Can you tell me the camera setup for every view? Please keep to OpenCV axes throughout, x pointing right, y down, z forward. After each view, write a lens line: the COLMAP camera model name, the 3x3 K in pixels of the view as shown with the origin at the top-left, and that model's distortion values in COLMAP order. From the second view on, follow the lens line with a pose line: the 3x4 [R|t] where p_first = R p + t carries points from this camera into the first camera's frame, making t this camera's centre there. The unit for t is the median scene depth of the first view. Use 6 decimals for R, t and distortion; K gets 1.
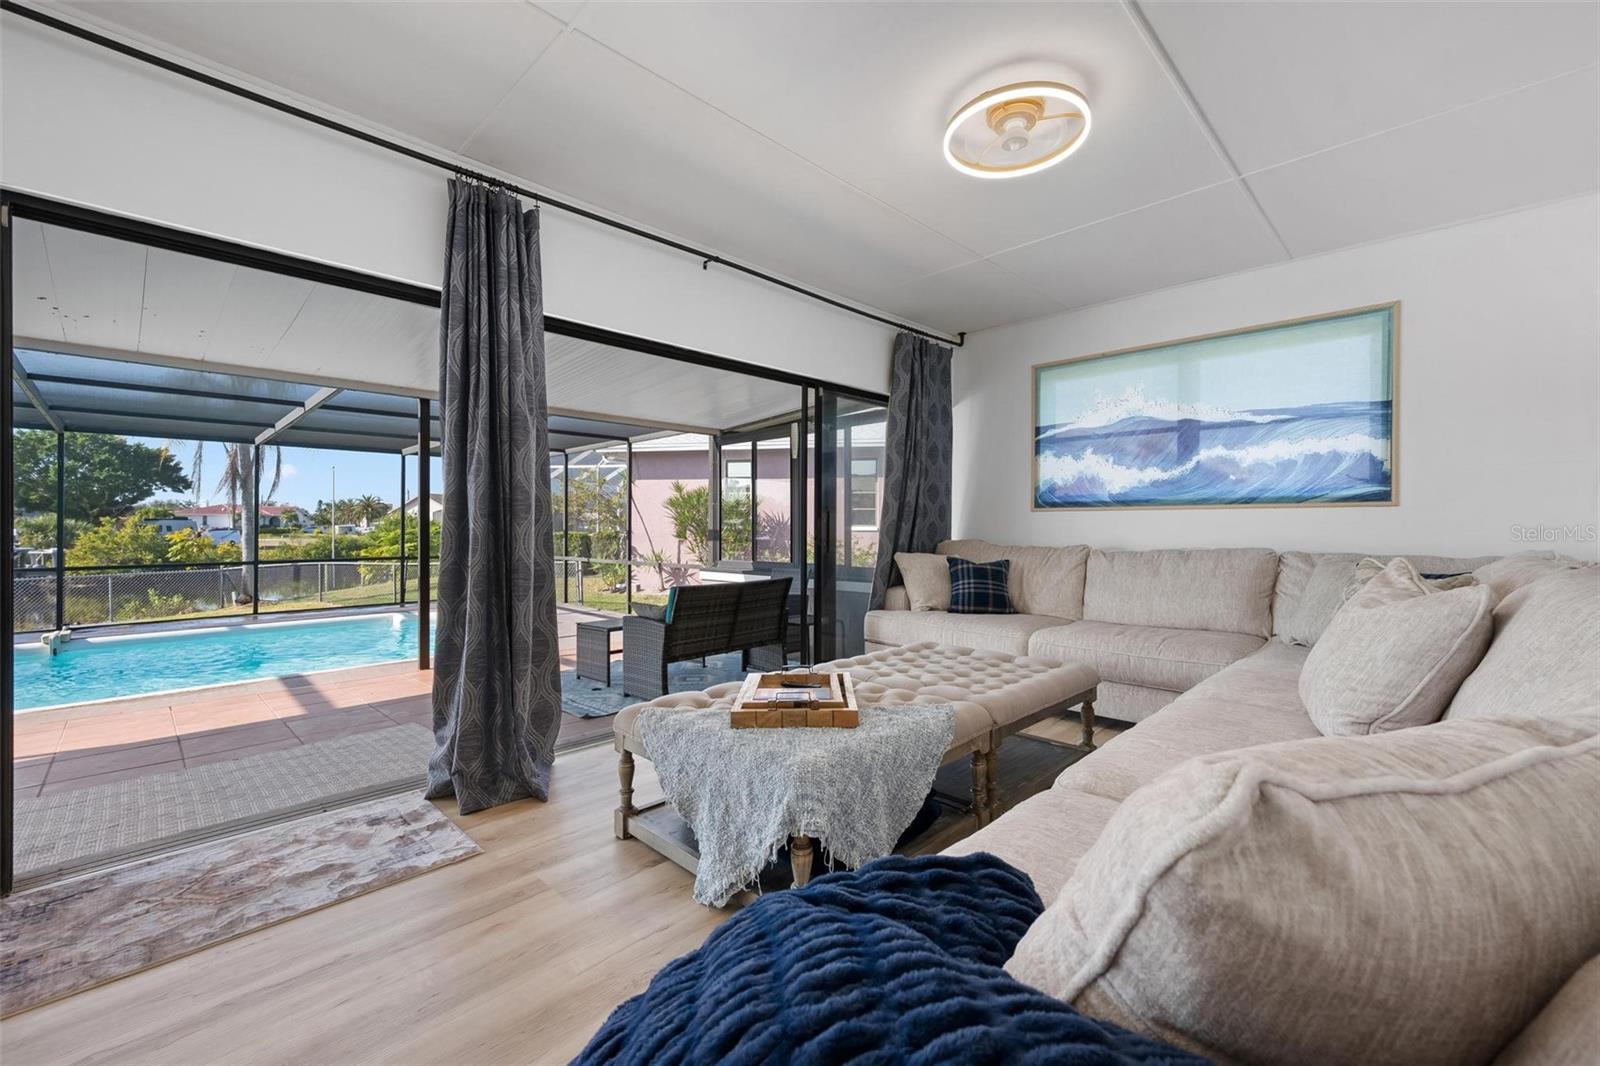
lens RADIAL K [[686.6, 0, 795.0], [0, 686.6, 531.4], [0, 0, 1]] dist [0.010196, 0.001600]
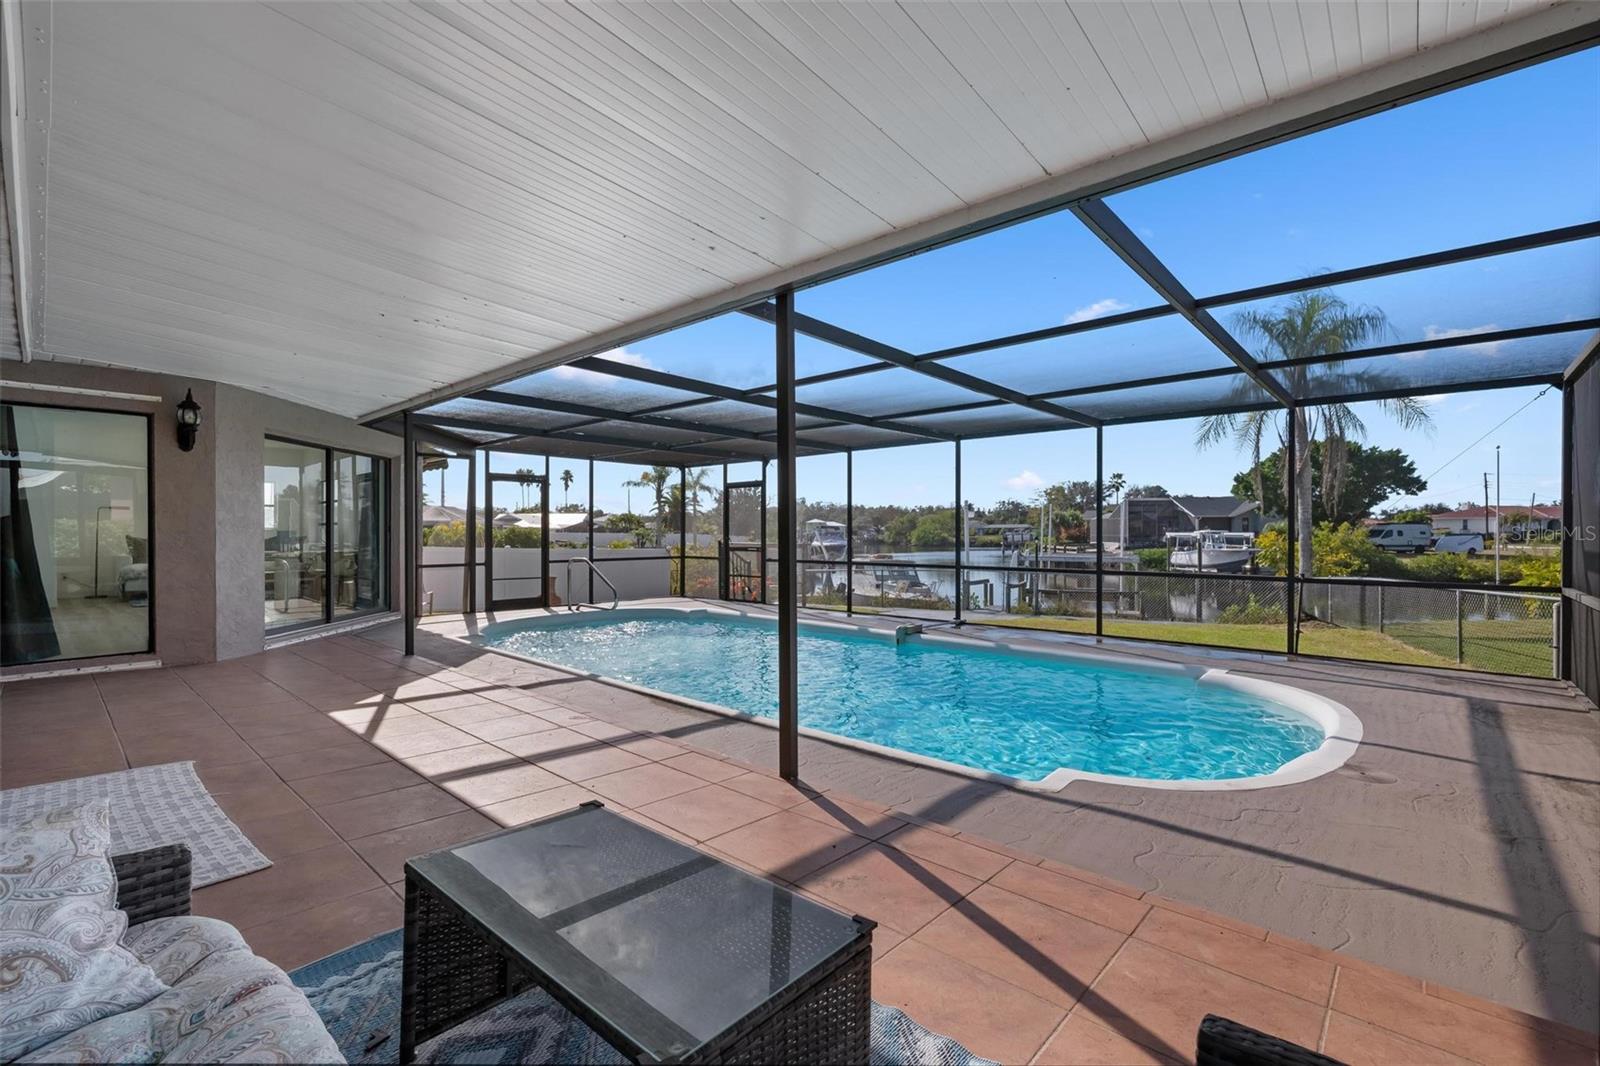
lens RADIAL K [[706.6, 0, 798.5], [0, 706.6, 532.1], [0, 0, 1]] dist [0.000927, -0.000482]
pose [[0.079057, 0.007374, -0.996843, 0.115985], [-0.013655, 0.999887, 0.006314, -0.012809], [0.996777, 0.013112, 0.079149, 1.557482]]
